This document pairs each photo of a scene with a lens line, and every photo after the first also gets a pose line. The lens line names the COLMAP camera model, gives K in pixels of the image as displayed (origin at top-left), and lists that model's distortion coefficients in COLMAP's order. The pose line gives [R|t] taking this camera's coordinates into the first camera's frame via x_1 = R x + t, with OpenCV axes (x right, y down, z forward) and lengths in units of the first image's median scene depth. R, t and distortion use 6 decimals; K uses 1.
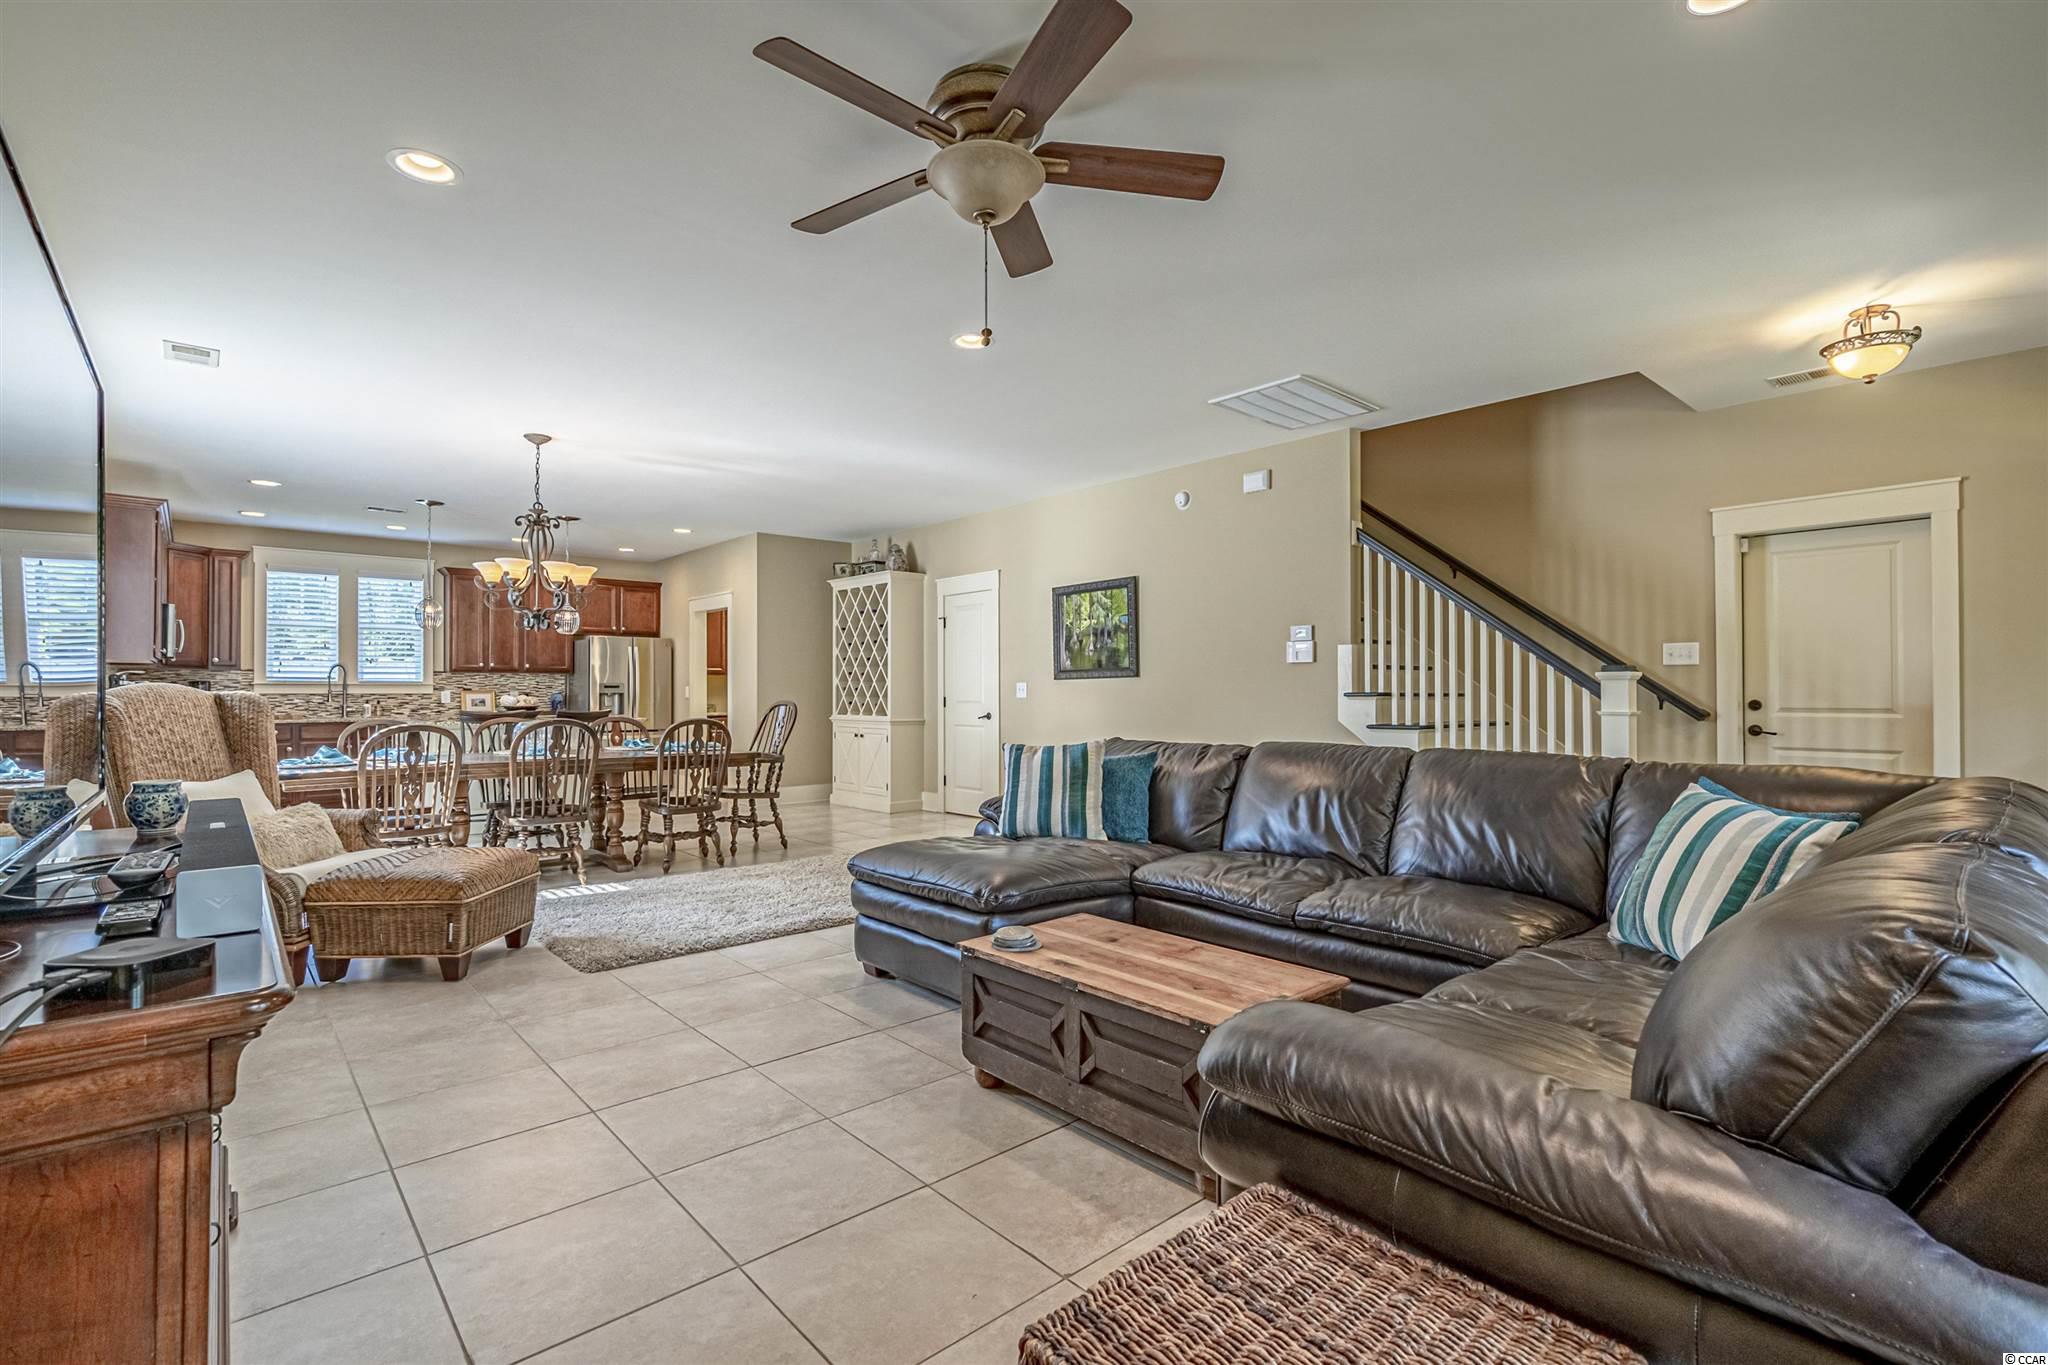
lens RADIAL K [[928.6, 0, 1024.0], [0, 928.6, 682.5], [0, 0, 1]] dist [-0.000620, 0.000055]
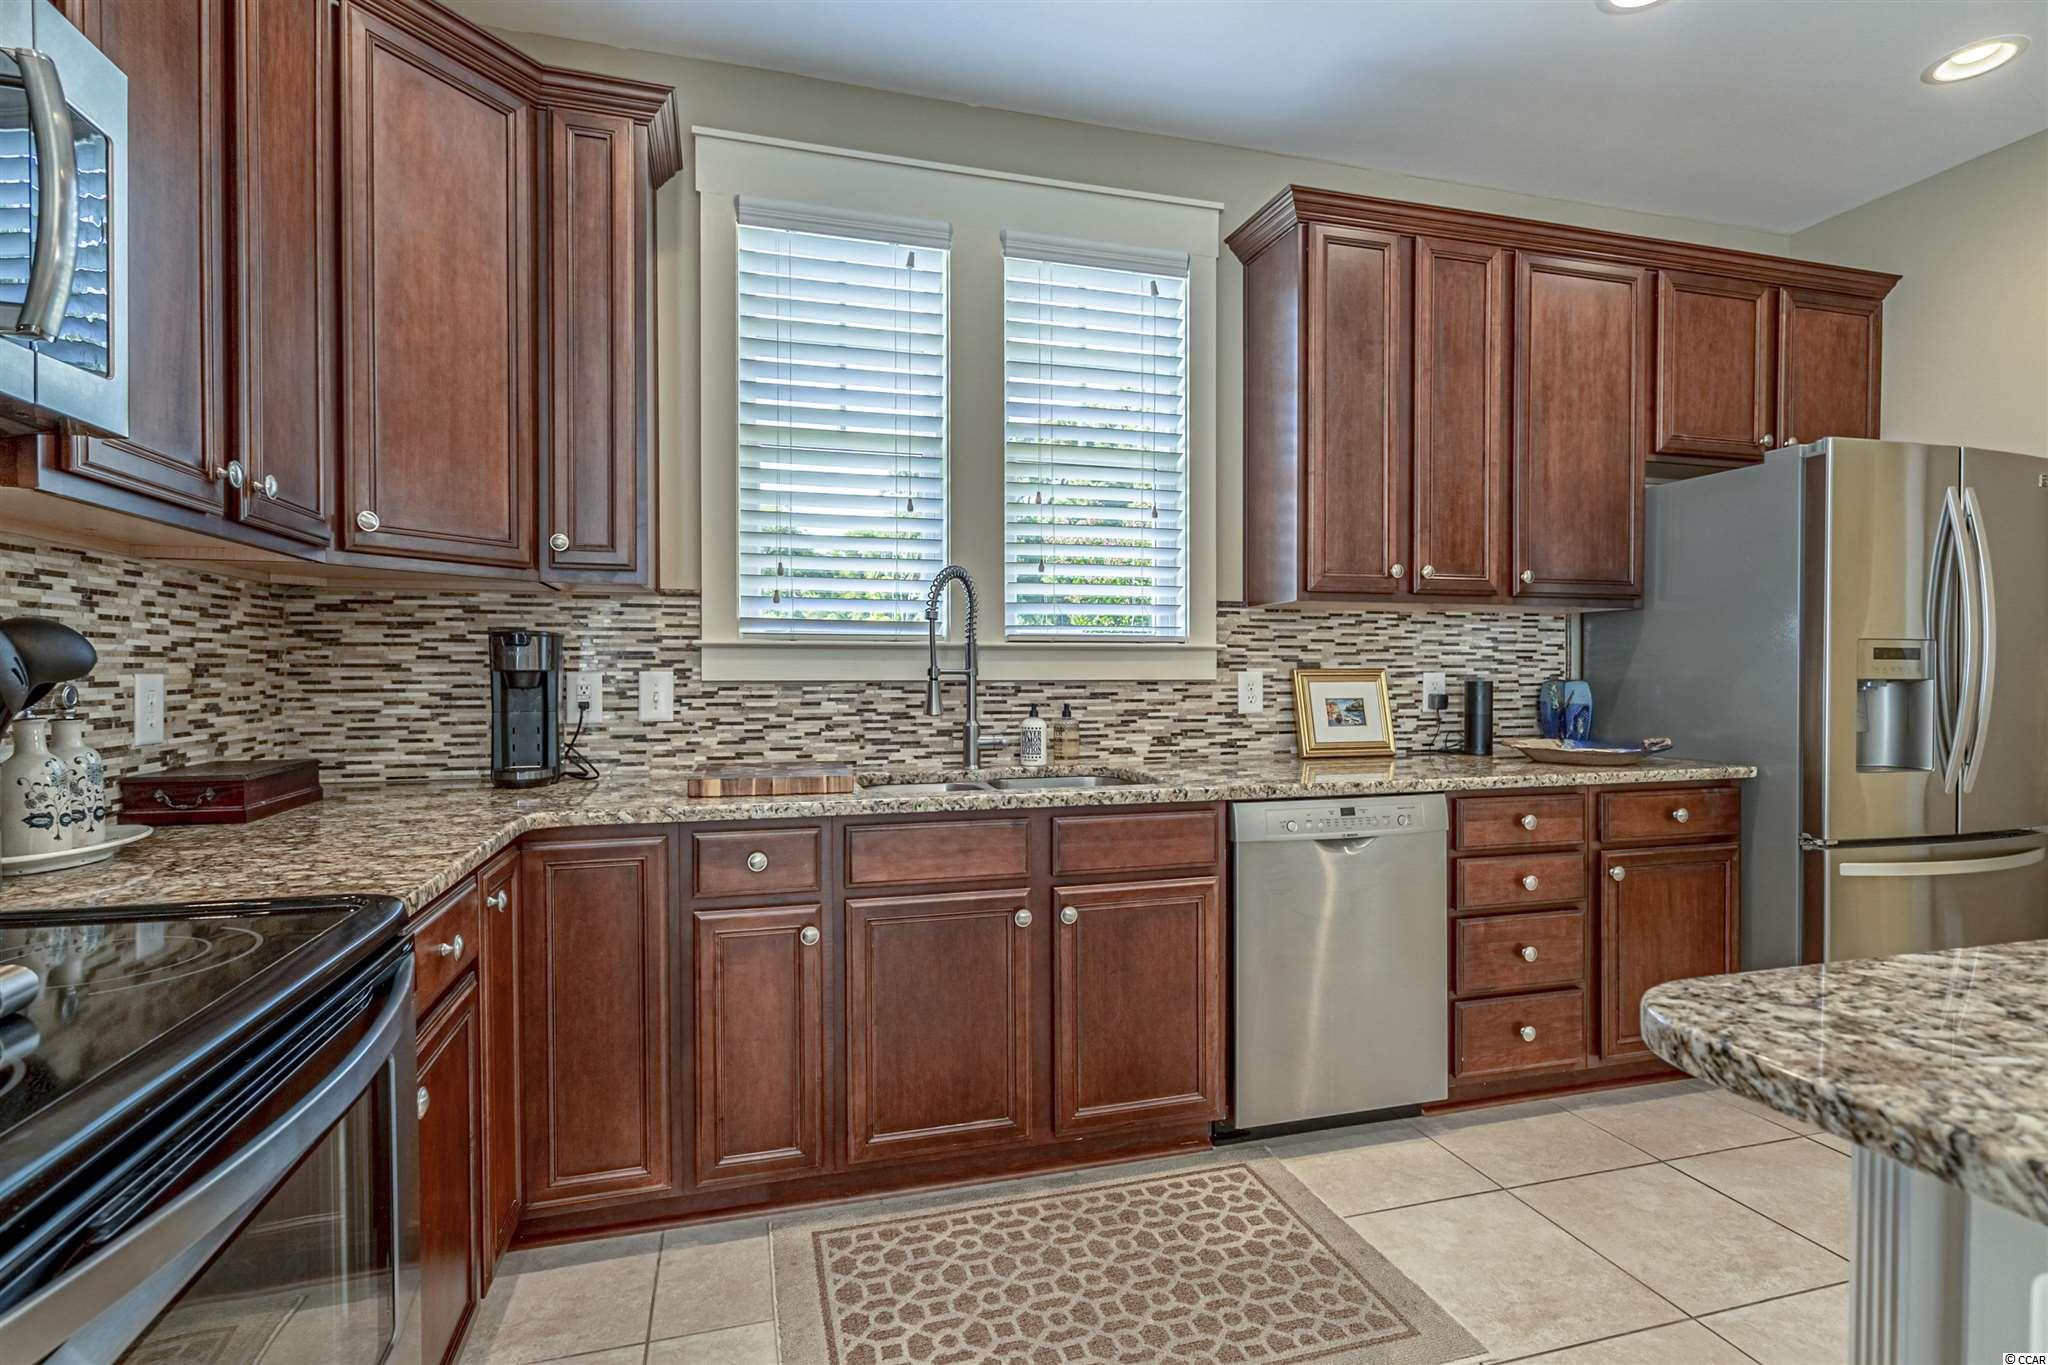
lens RADIAL K [[978.9, 0, 1024.0], [0, 978.9, 682.5], [0, 0, 1]] dist [0.001215, 0.000136]
pose [[0.907895, 0.009686, -0.419086, -0.603473], [0.001645, 0.999643, 0.026668, 0.004972], [0.419195, -0.024902, 0.907555, 0.753468]]
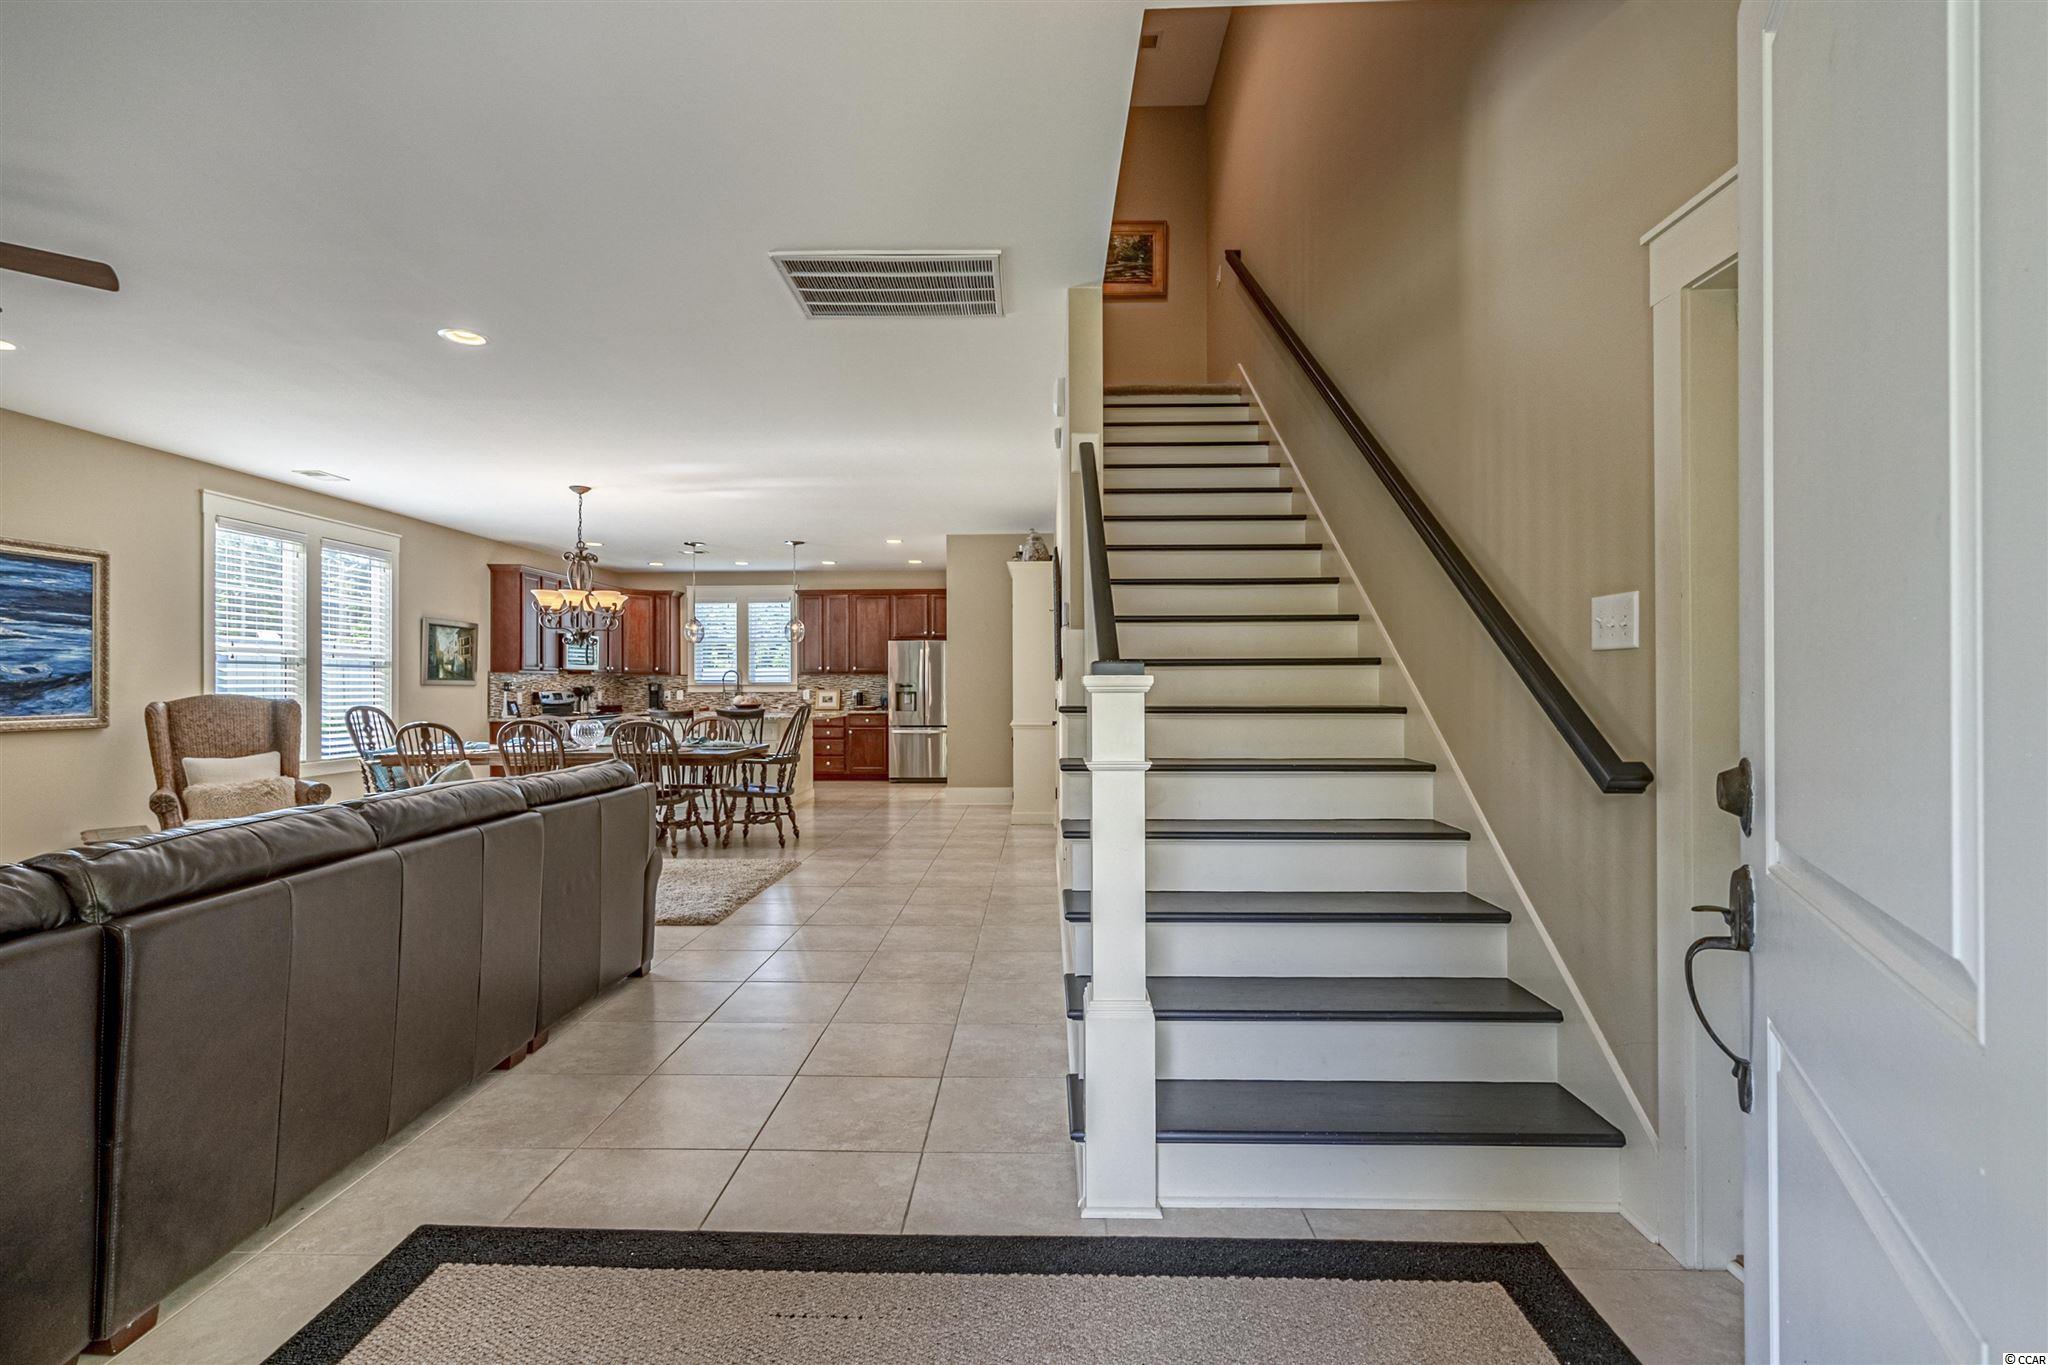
lens RADIAL K [[928.6, 0, 1024.0], [0, 928.6, 682.5], [0, 0, 1]] dist [-0.000620, 0.000055]
pose [[0.735419, -0.003989, -0.677601, 0.462549], [0.011102, 0.999919, 0.006163, -0.005447], [0.677522, -0.012055, 0.735404, 0.308801]]
